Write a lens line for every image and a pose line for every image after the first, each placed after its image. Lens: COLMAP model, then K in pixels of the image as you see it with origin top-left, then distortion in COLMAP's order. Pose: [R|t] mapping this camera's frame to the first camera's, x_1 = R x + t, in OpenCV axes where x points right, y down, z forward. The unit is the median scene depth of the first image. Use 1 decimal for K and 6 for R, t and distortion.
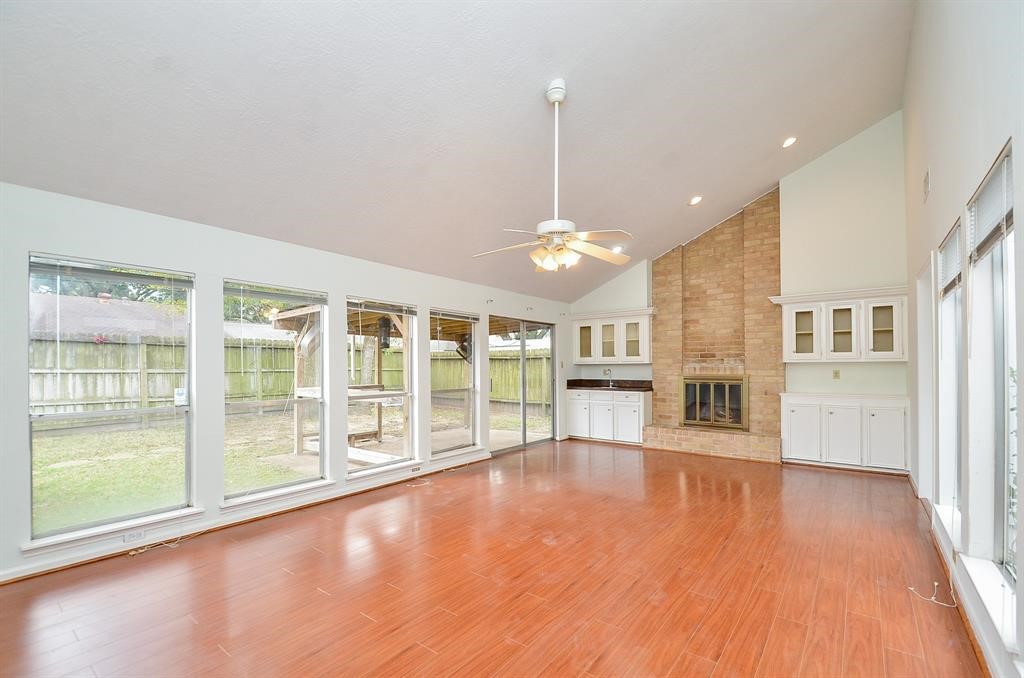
lens RADIAL K [[448.1, 0, 513.8], [0, 448.1, 362.2], [0, 0, 1]] dist [0.038384, -0.029921]
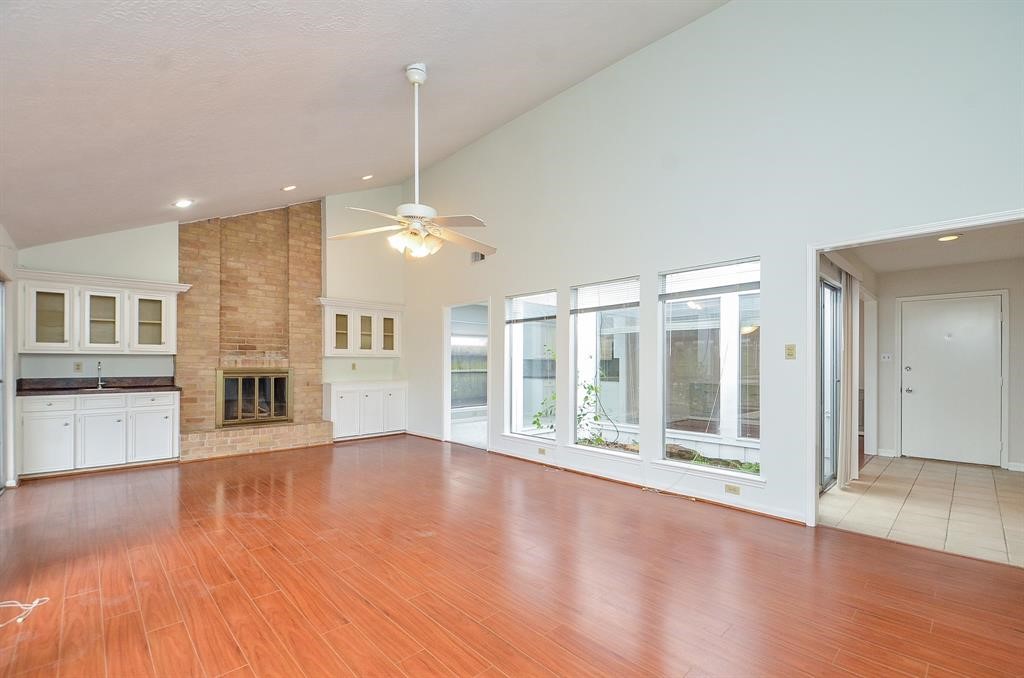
lens RADIAL K [[448.1, 0, 513.8], [0, 448.1, 362.2], [0, 0, 1]] dist [0.038384, -0.029921]
pose [[0.146439, 0.000937, 0.989219, -0.414807], [-0.017558, 0.999844, 0.001653, 0.004286], [-0.989064, -0.017610, 0.146432, 0.320026]]
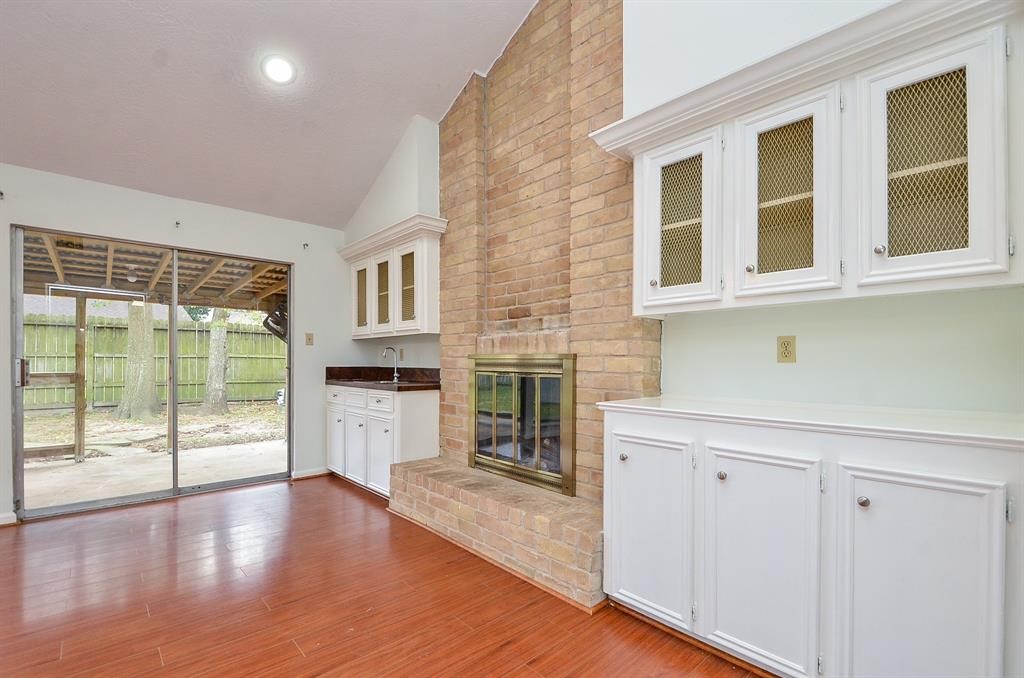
lens RADIAL K [[448.1, 0, 513.8], [0, 448.1, 362.2], [0, 0, 1]] dist [0.038384, -0.029921]
pose [[0.985514, 0.007540, -0.169425, 0.502071], [-0.005634, 0.999915, 0.011732, 0.029066], [0.169499, -0.010607, 0.985473, 0.564052]]
